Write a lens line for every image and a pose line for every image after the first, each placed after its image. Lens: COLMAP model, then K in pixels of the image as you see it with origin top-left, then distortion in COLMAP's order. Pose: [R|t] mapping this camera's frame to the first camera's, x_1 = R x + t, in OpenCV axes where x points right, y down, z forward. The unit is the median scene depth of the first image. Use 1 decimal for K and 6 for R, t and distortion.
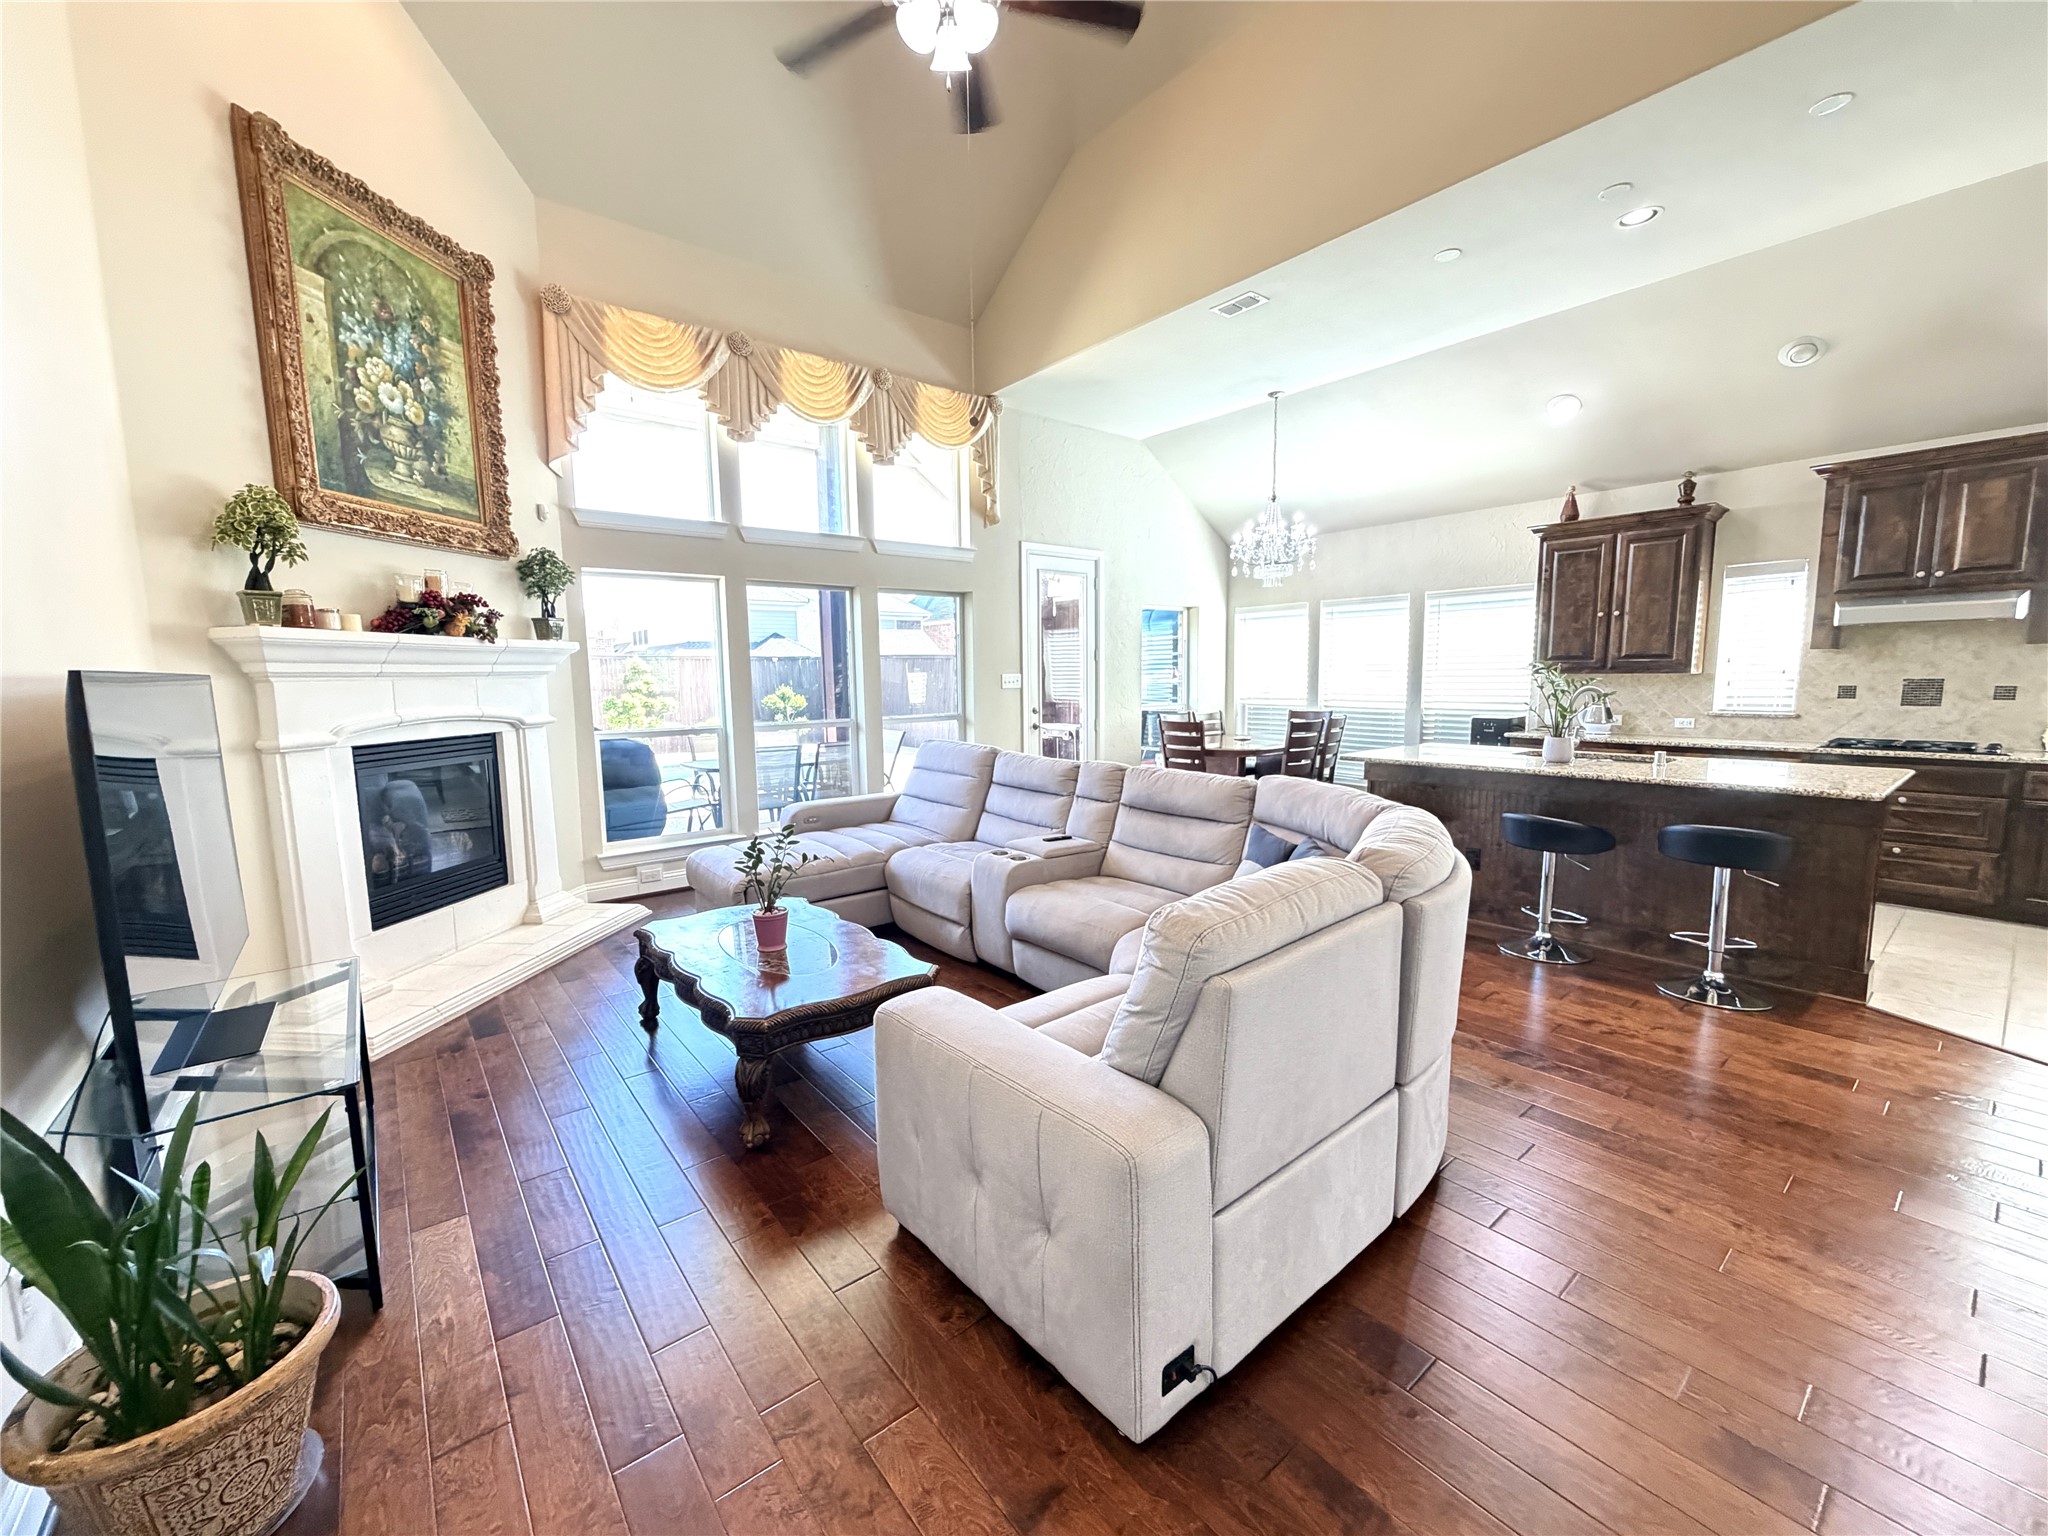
lens RADIAL K [[821.0, 0, 1014.7], [0, 821.0, 771.1], [0, 0, 1]] dist [0.001029, 0.000439]
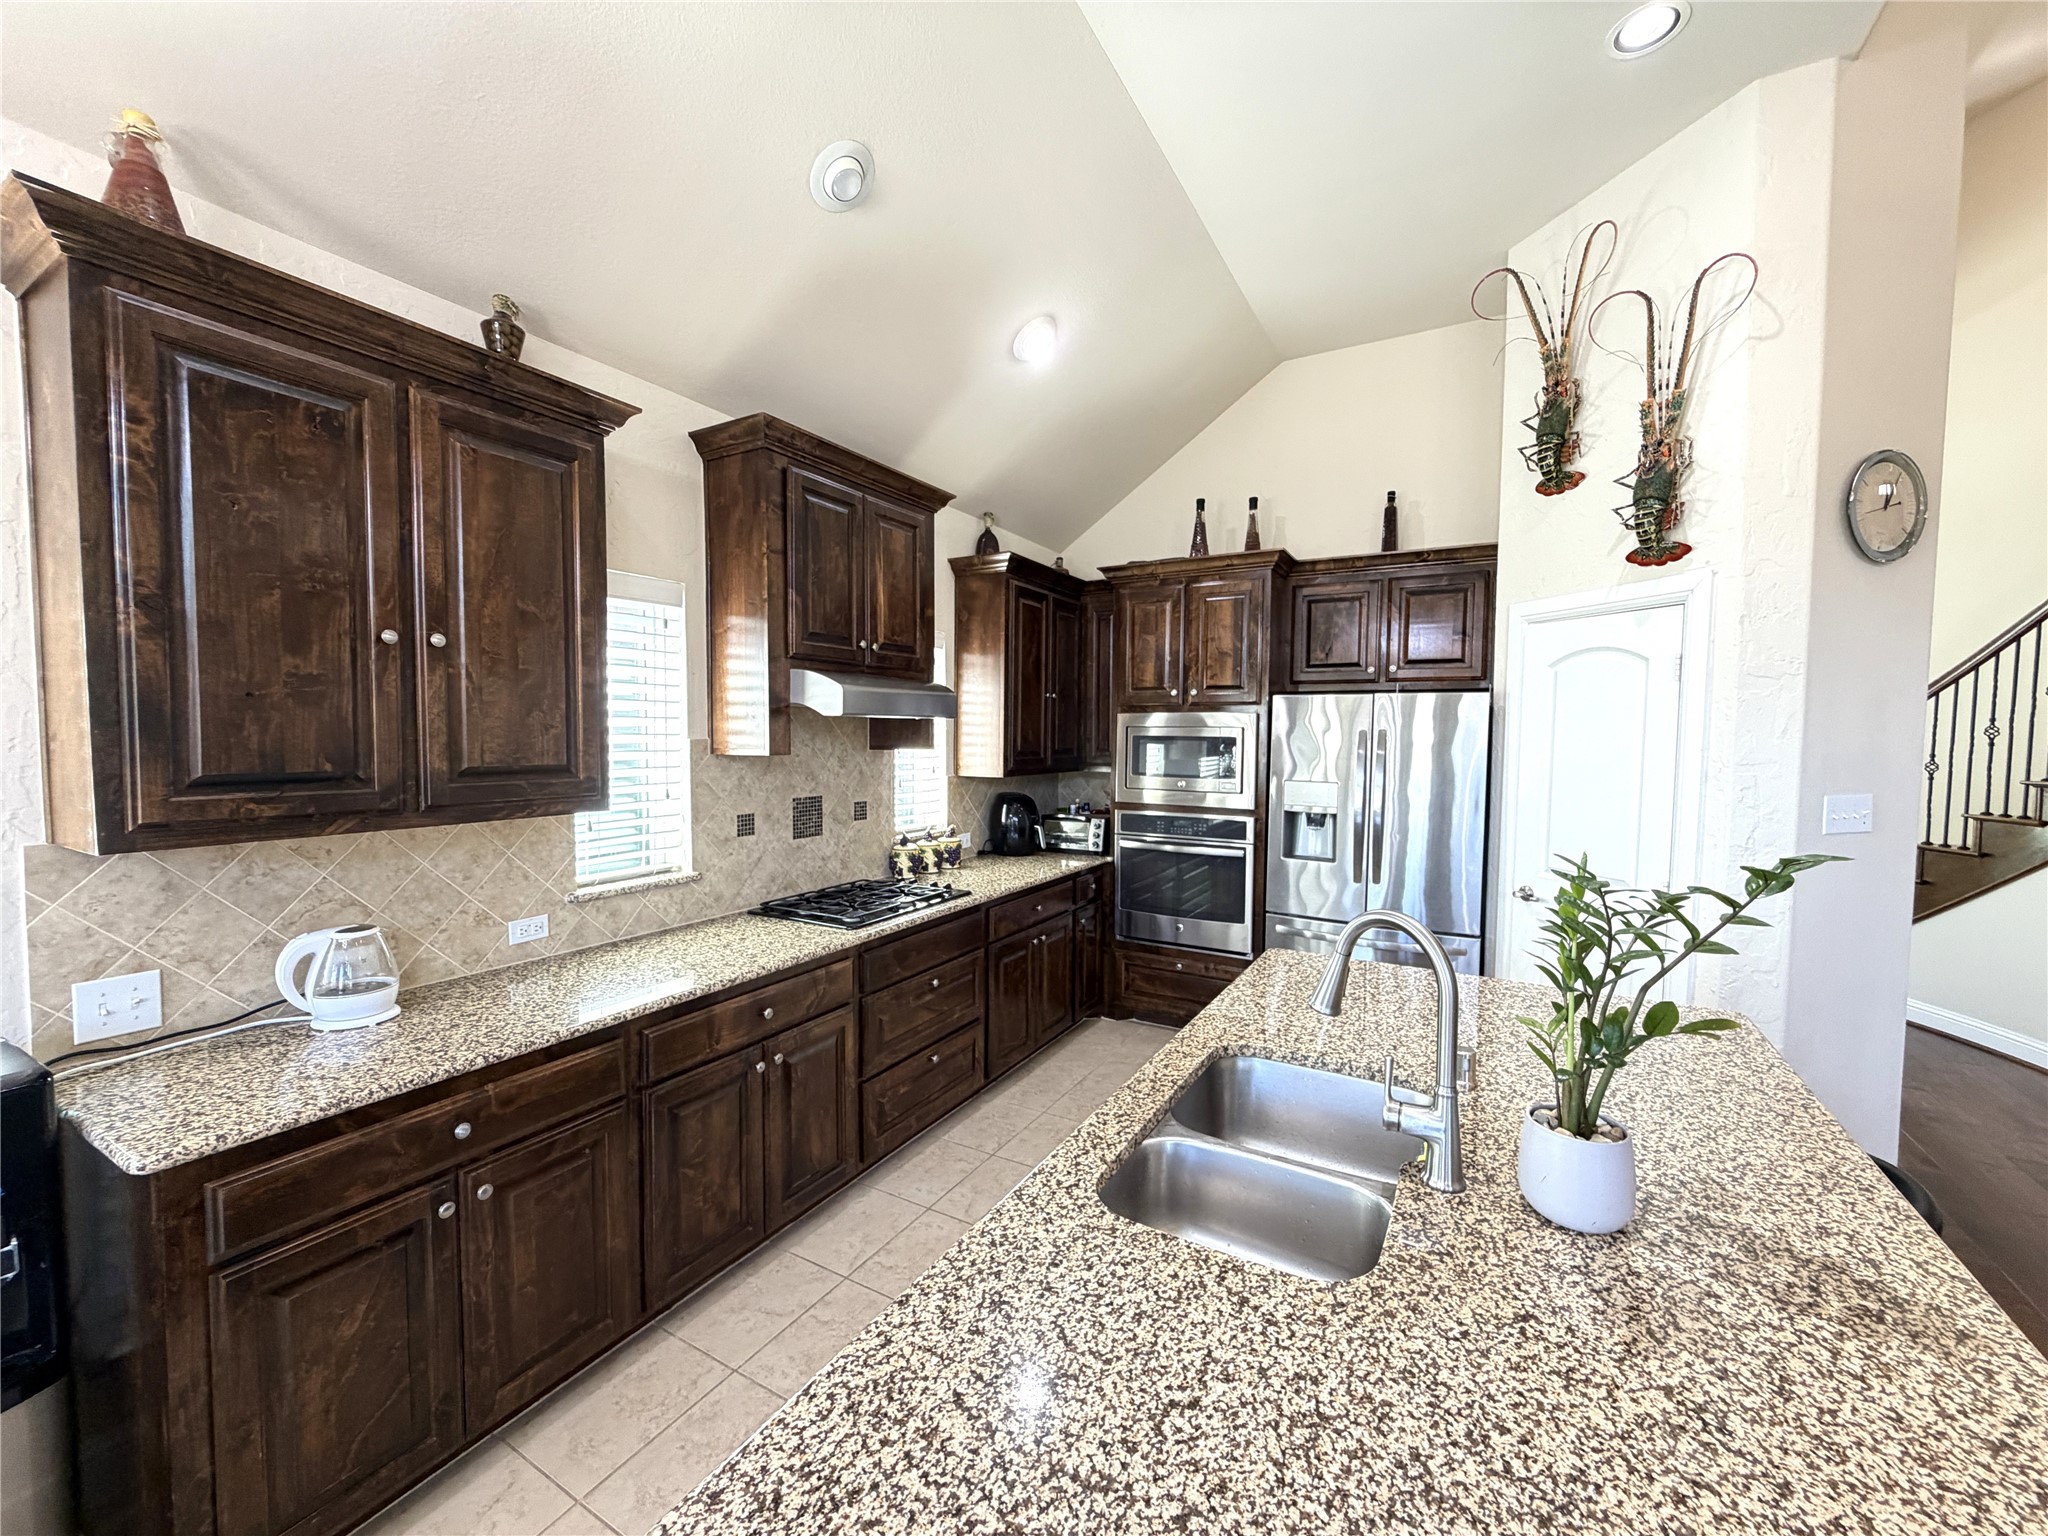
lens RADIAL K [[833.6, 0, 1025.7], [0, 833.6, 791.7], [0, 0, 1]] dist [0.001019, 0.000165]
pose [[-0.370980, -0.068211, 0.926132, 0.428317], [0.097294, 0.988955, 0.111811, -0.182303], [-0.923530, 0.131586, -0.360246, 1.124717]]
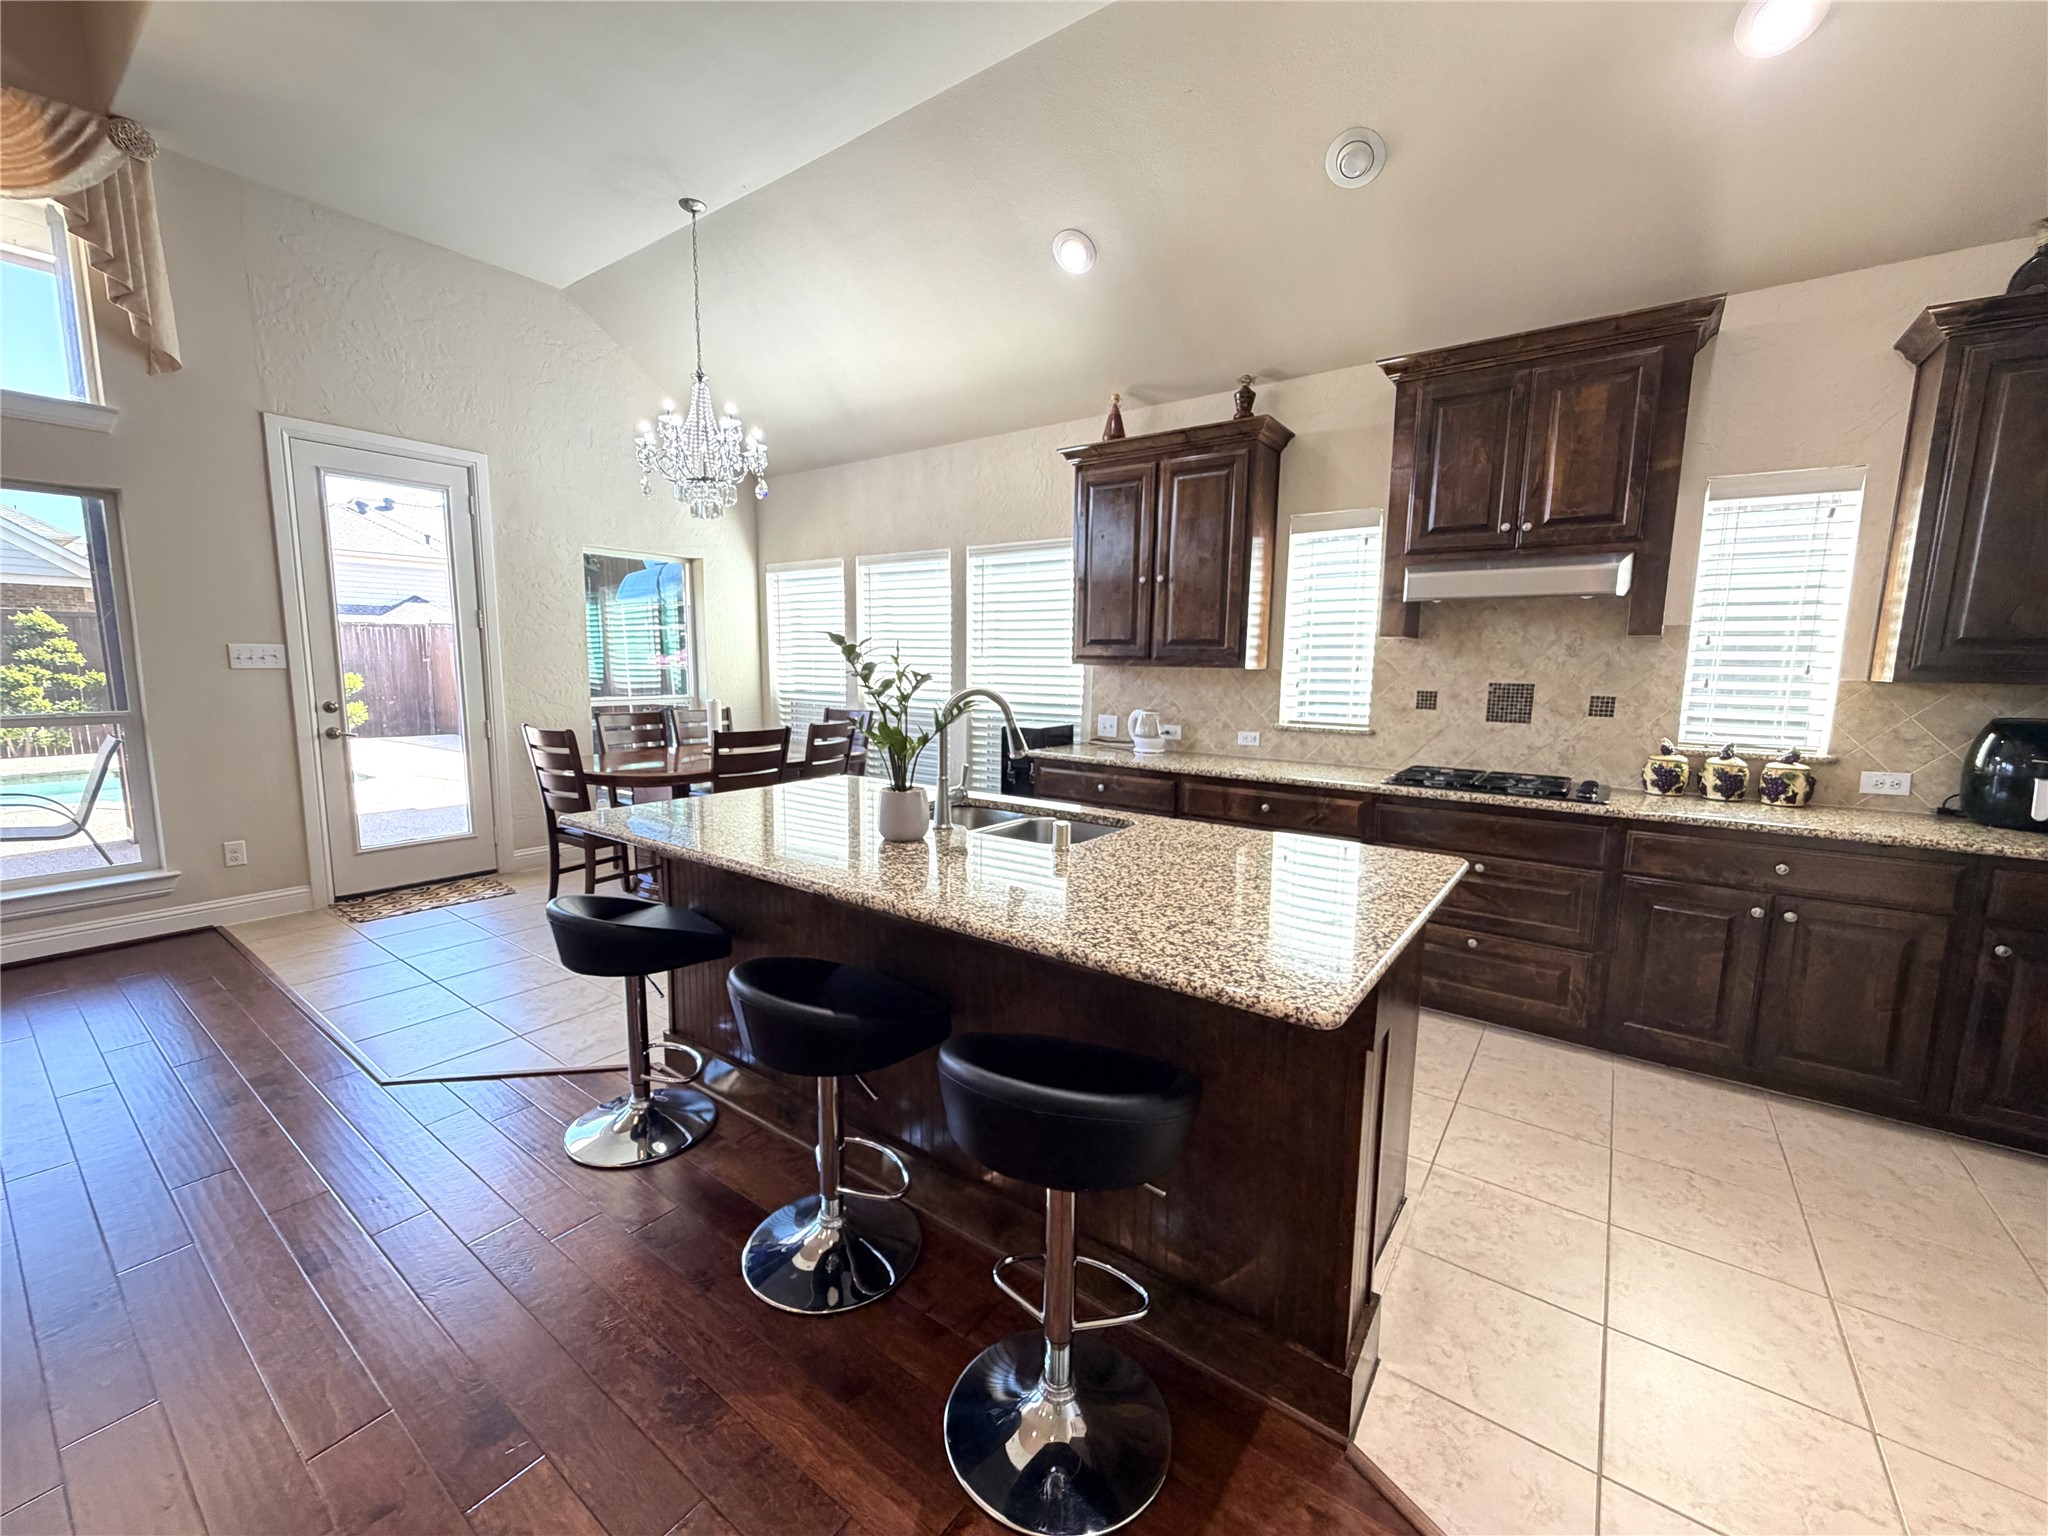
lens RADIAL K [[821.0, 0, 1014.7], [0, 821.0, 771.1], [0, 0, 1]] dist [0.001029, 0.000439]
pose [[0.967043, -0.009189, 0.254447, 0.540431], [0.004488, 0.999809, 0.019047, -0.055257], [-0.254573, -0.017277, 0.966899, 0.449700]]
